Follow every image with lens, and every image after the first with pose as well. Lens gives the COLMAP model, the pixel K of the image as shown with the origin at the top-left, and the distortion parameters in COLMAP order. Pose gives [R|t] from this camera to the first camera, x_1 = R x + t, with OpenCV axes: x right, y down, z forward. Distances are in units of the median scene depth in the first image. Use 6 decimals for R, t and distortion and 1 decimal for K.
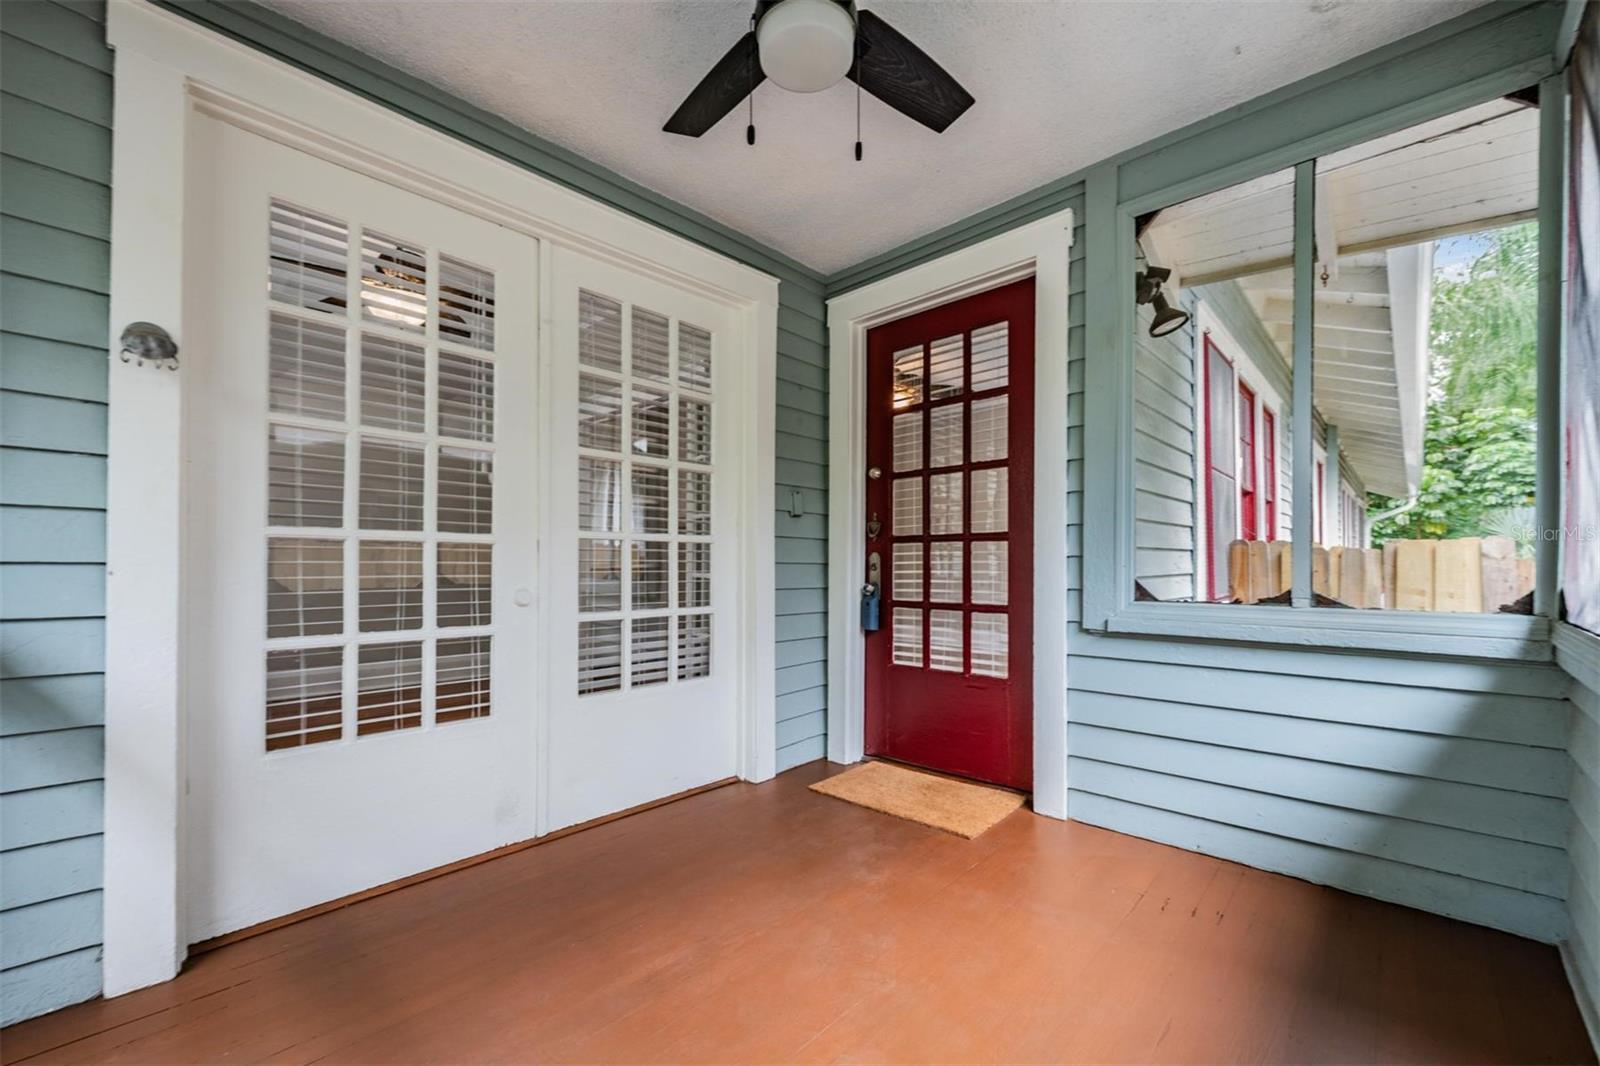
lens RADIAL K [[646.8, 0, 802.1], [0, 646.8, 560.1], [0, 0, 1]] dist [-0.001242, 0.000021]
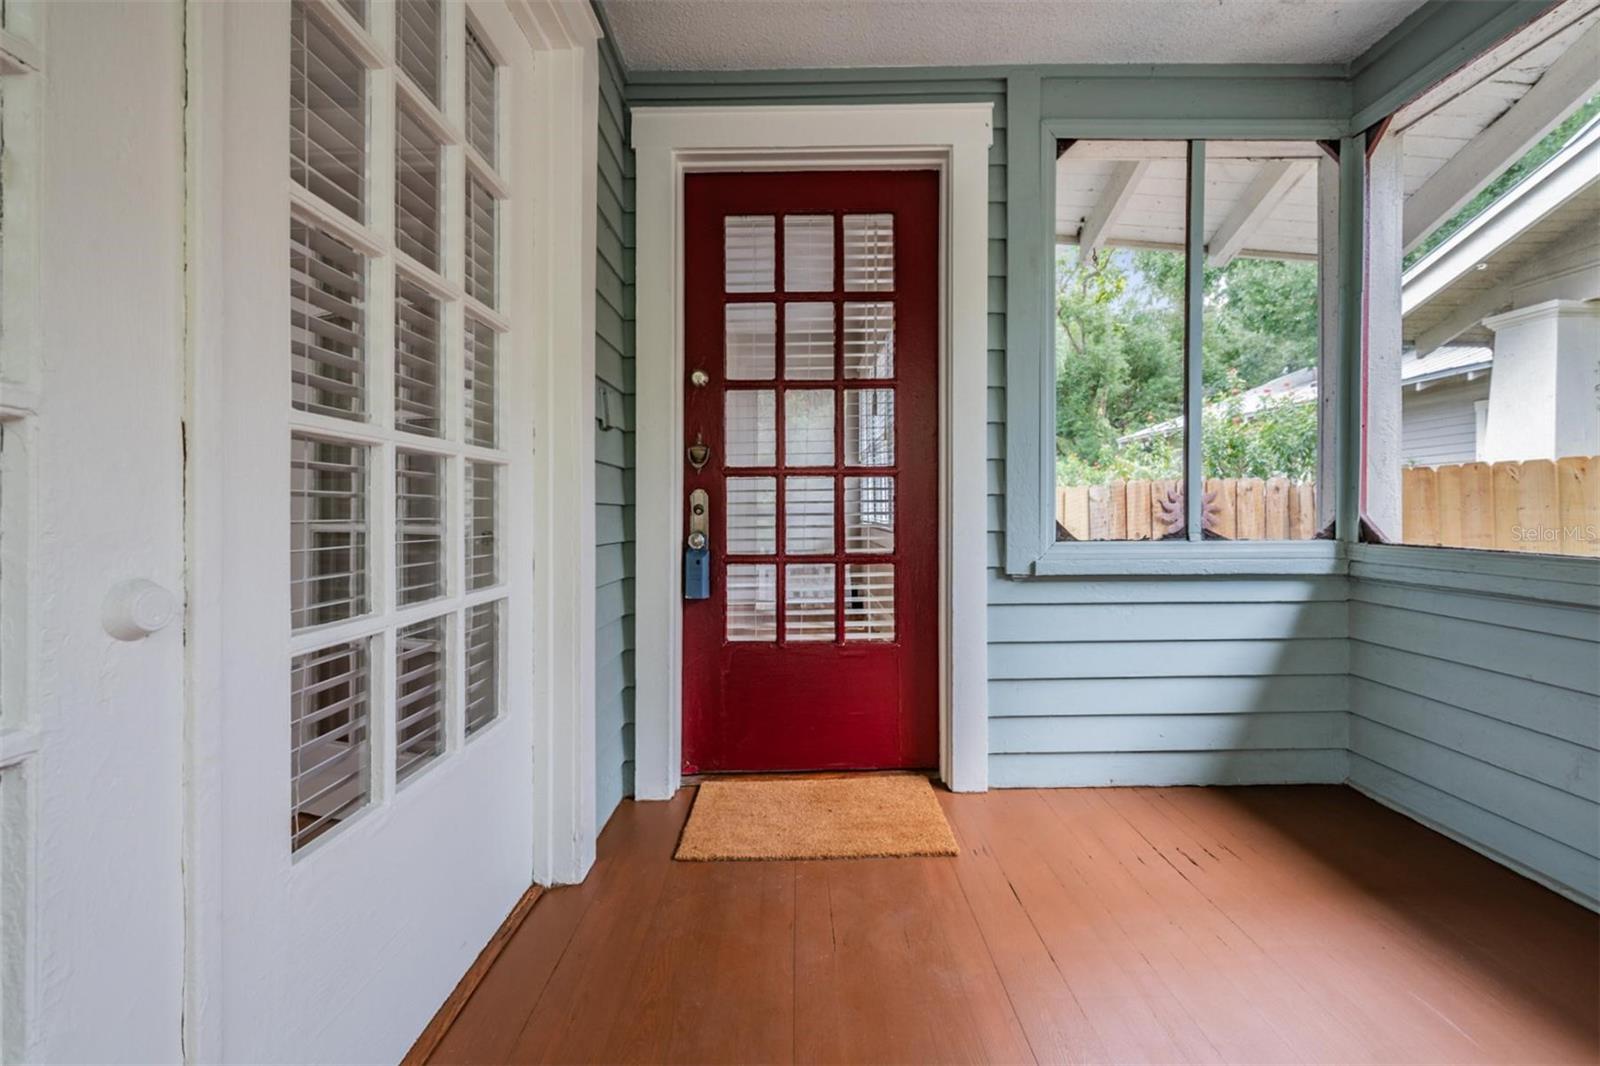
lens RADIAL K [[643.4, 0, 800.2], [0, 643.4, 508.7], [0, 0, 1]] dist [0.000676, -0.000030]
pose [[0.725433, -0.003514, 0.688284, -0.367170], [0.001745, 0.999993, 0.003266, 0.009496], [-0.688291, -0.001168, 0.725434, 0.506837]]
